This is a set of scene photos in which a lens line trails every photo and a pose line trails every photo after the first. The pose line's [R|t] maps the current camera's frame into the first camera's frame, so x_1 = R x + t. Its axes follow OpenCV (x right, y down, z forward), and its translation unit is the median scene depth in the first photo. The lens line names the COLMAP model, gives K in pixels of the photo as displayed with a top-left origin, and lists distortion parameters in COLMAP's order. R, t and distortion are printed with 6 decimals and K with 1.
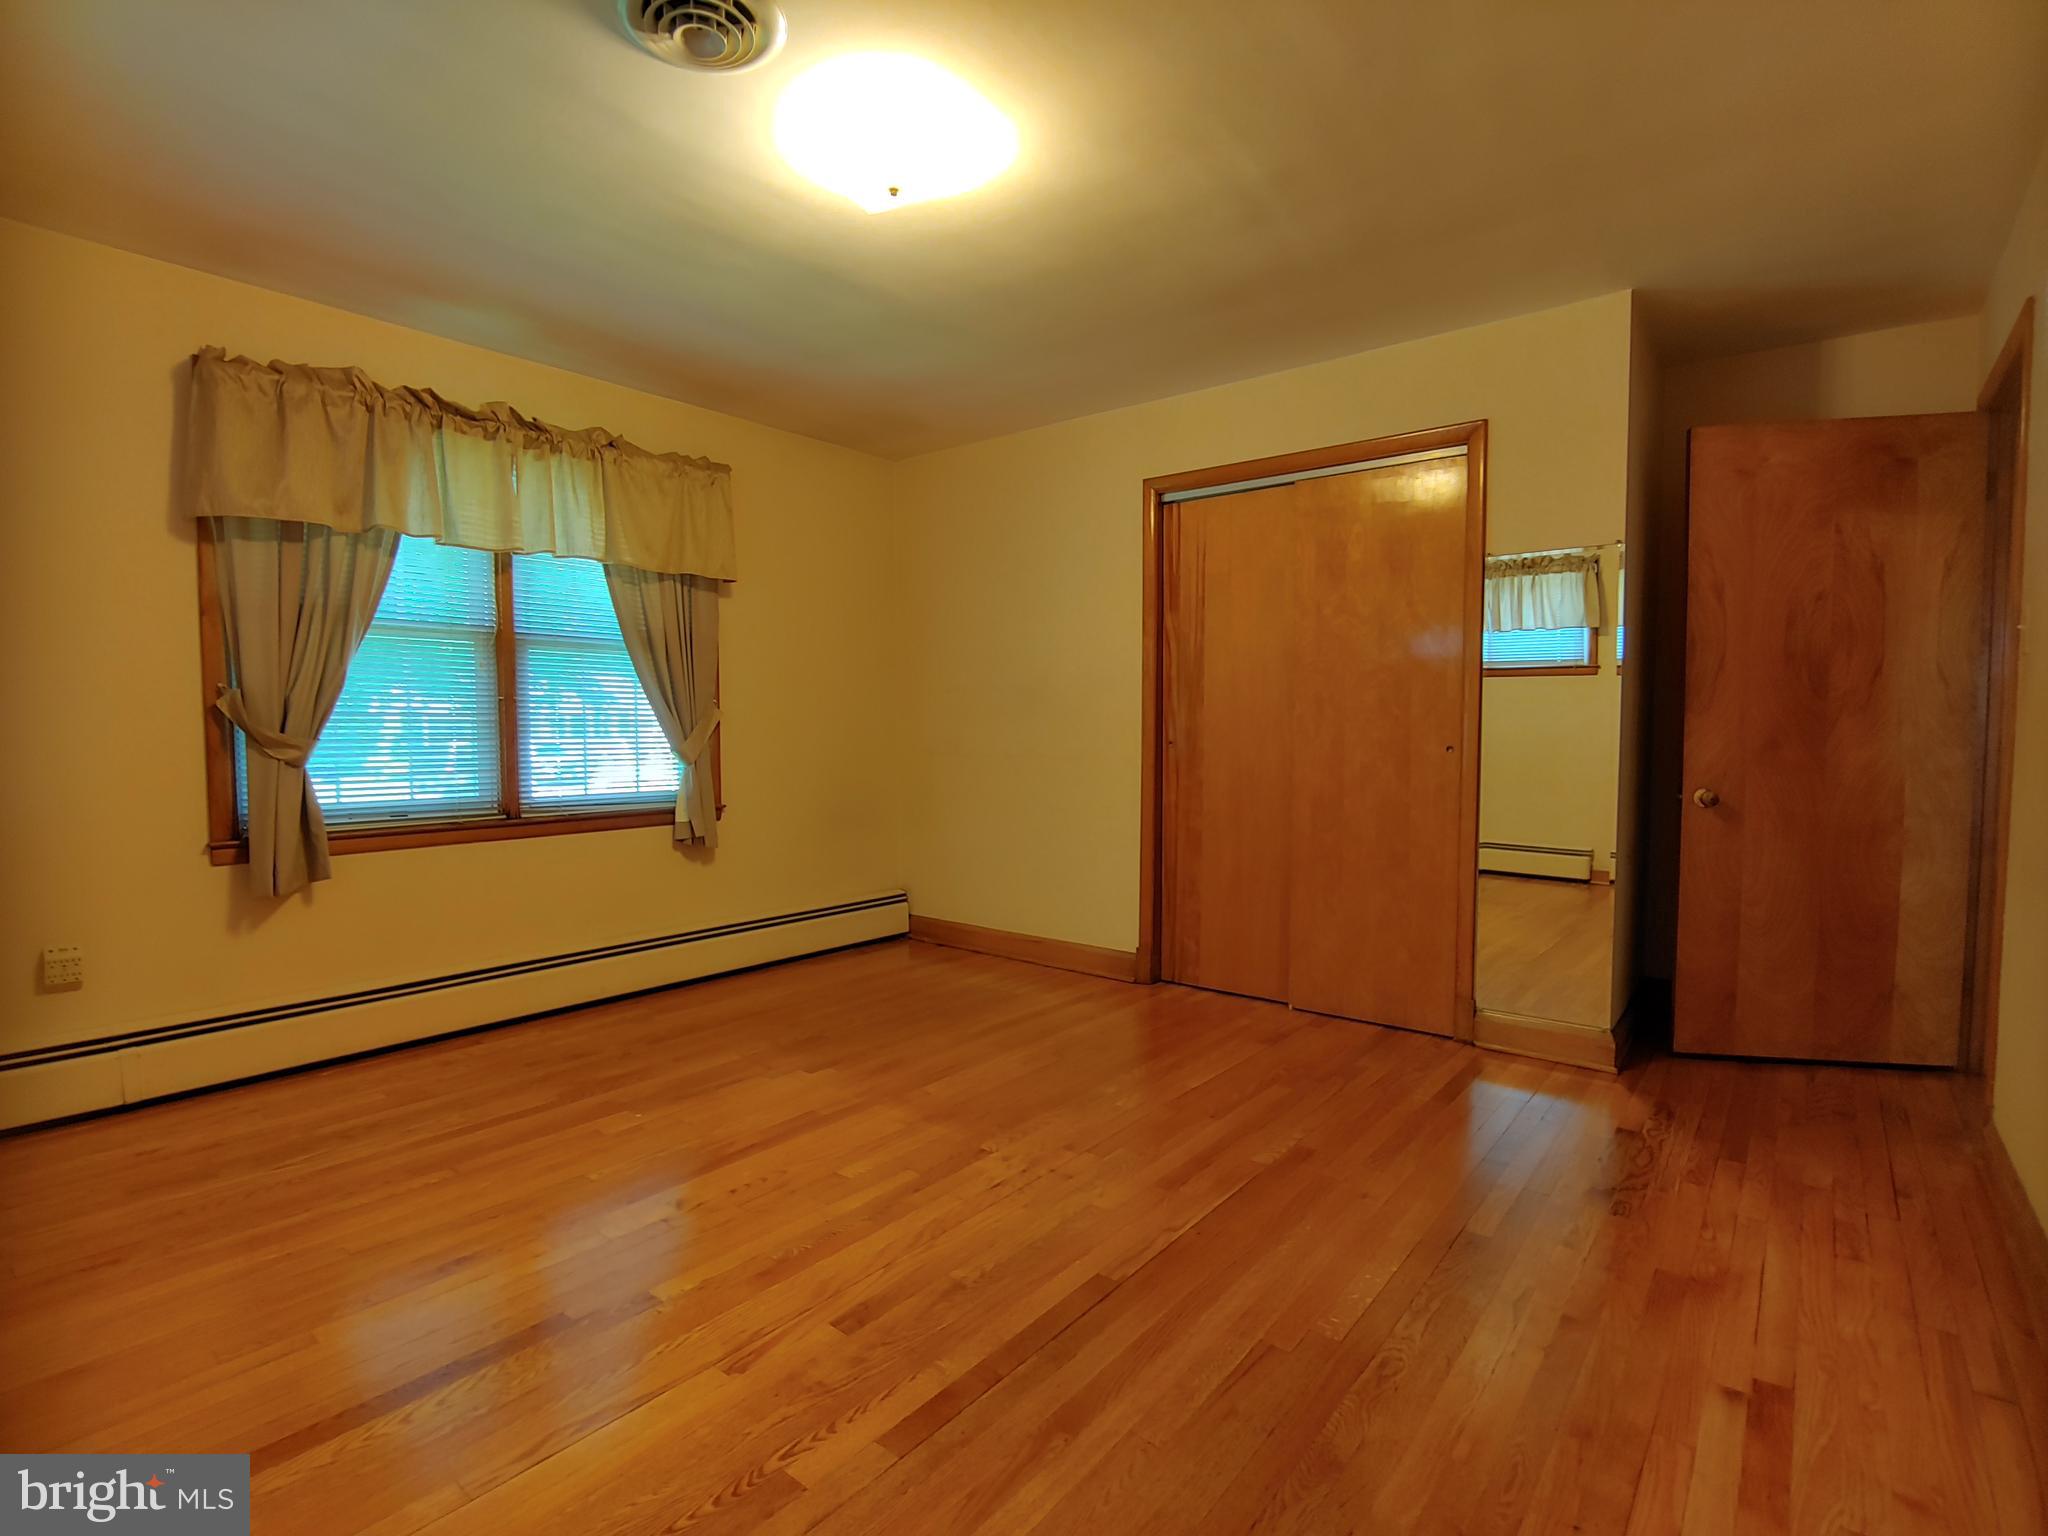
lens RADIAL K [[976.0, 0, 1023.2], [0, 976.0, 777.0], [0, 0, 1]] dist [-0.018682, -0.001305]
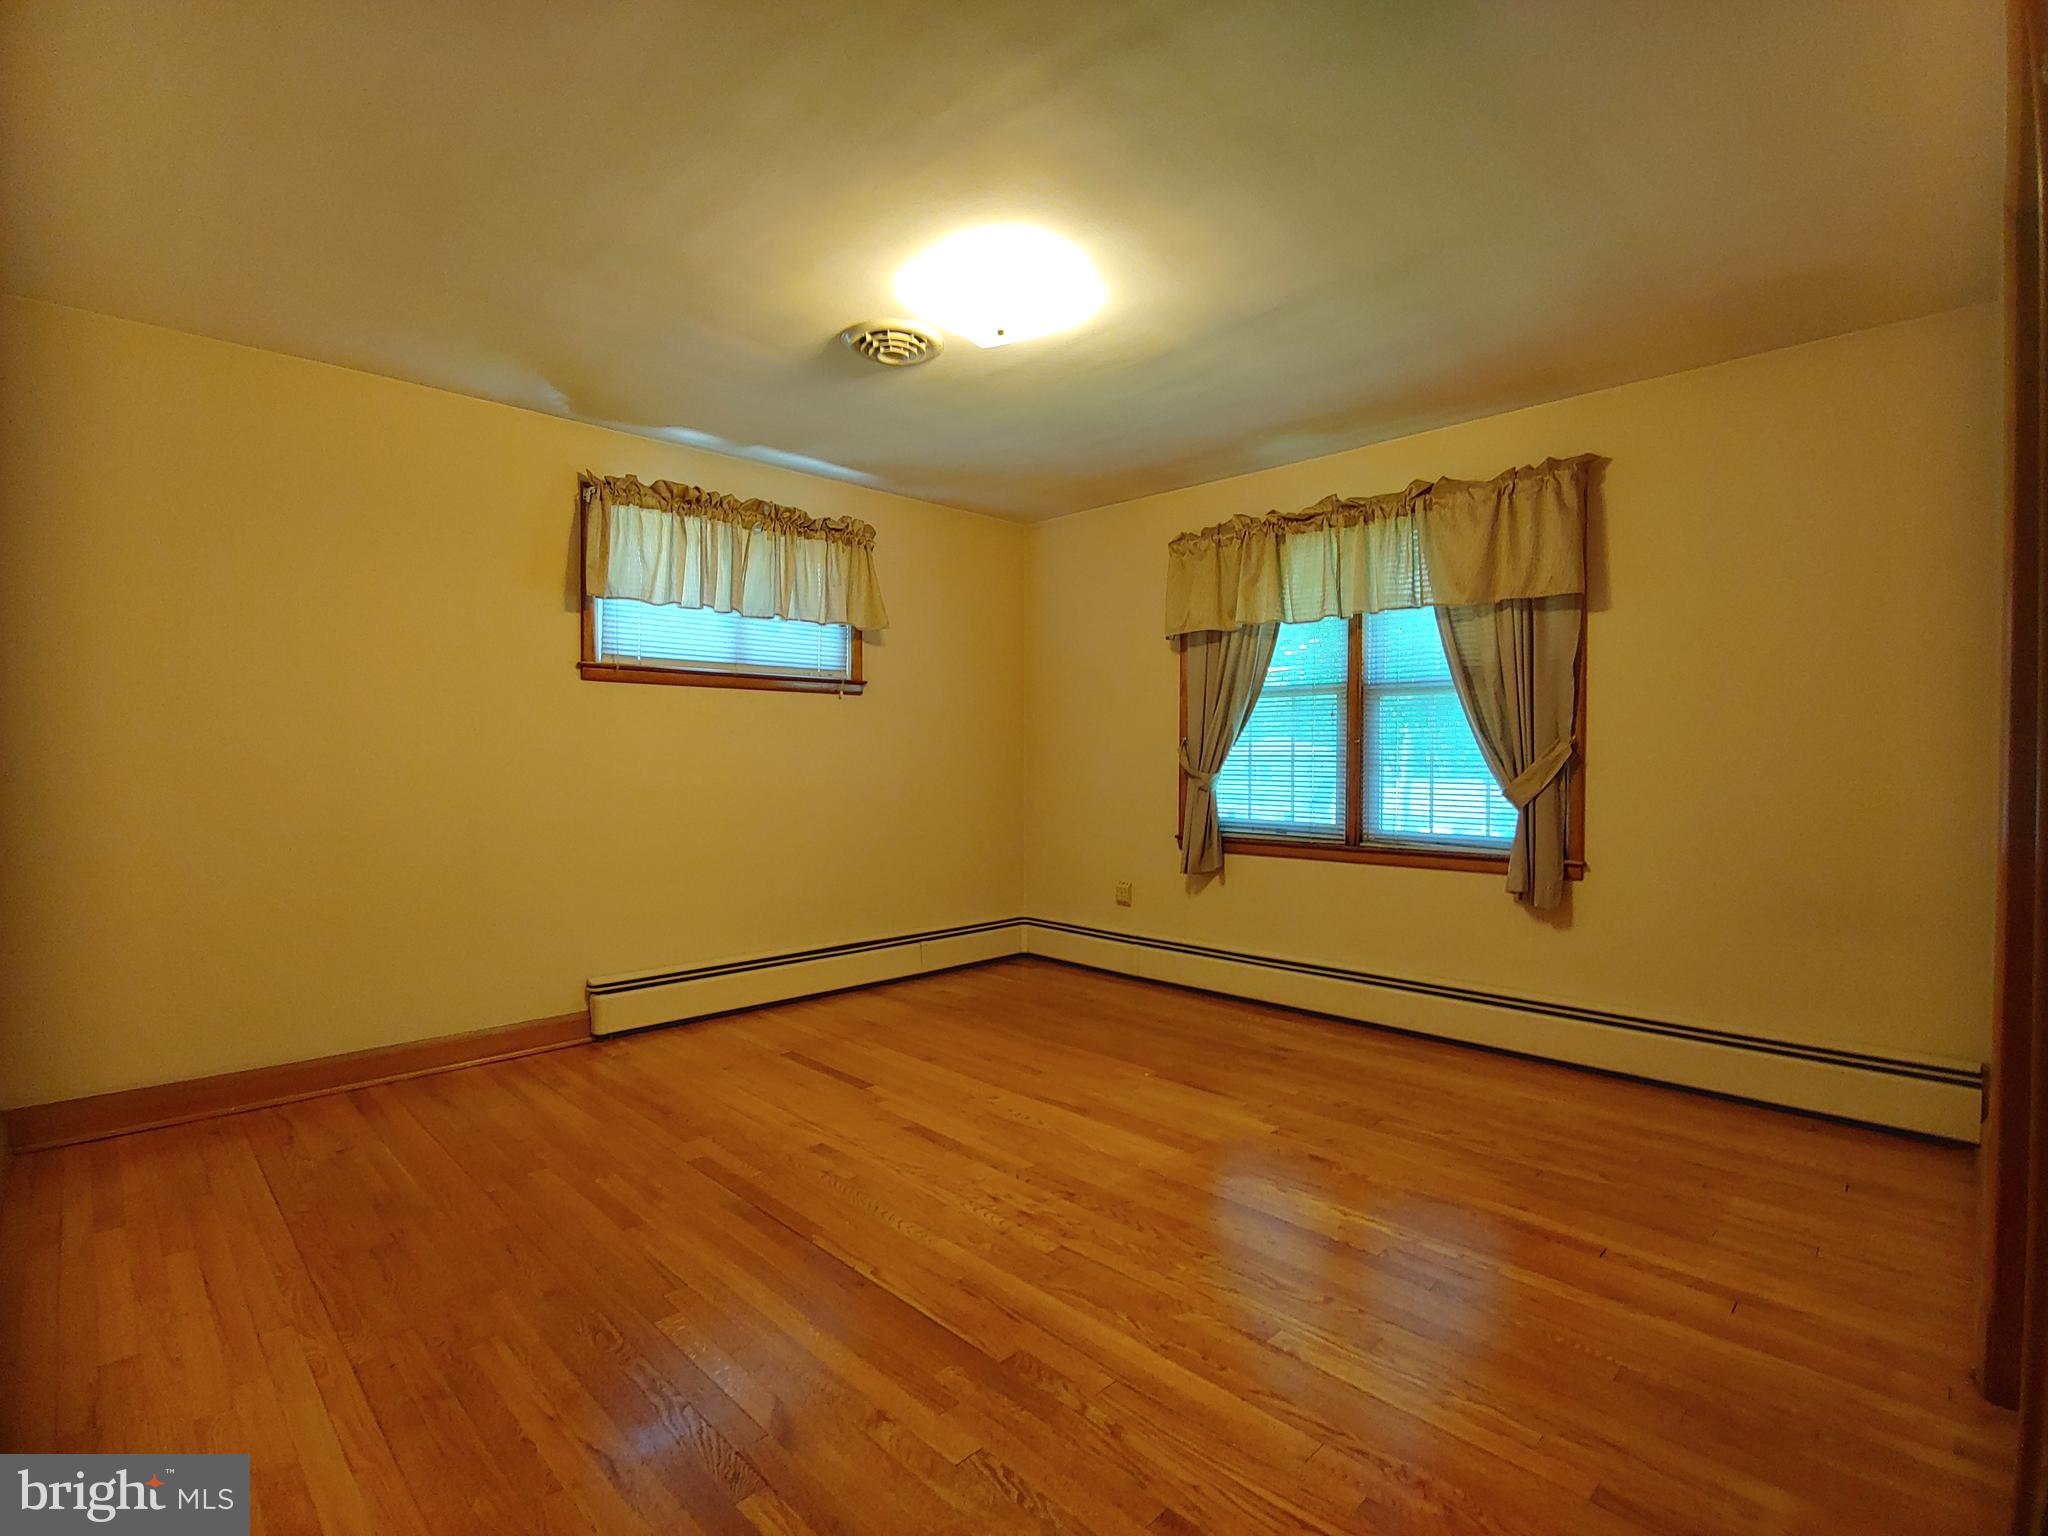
lens RADIAL K [[976.0, 0, 1023.2], [0, 976.0, 777.0], [0, 0, 1]] dist [-0.018682, -0.001305]
pose [[-0.105465, 0.019102, -0.994240, 0.704560], [-0.053515, 0.998258, 0.024856, -0.049115], [0.992982, 0.055828, -0.104259, 0.767728]]
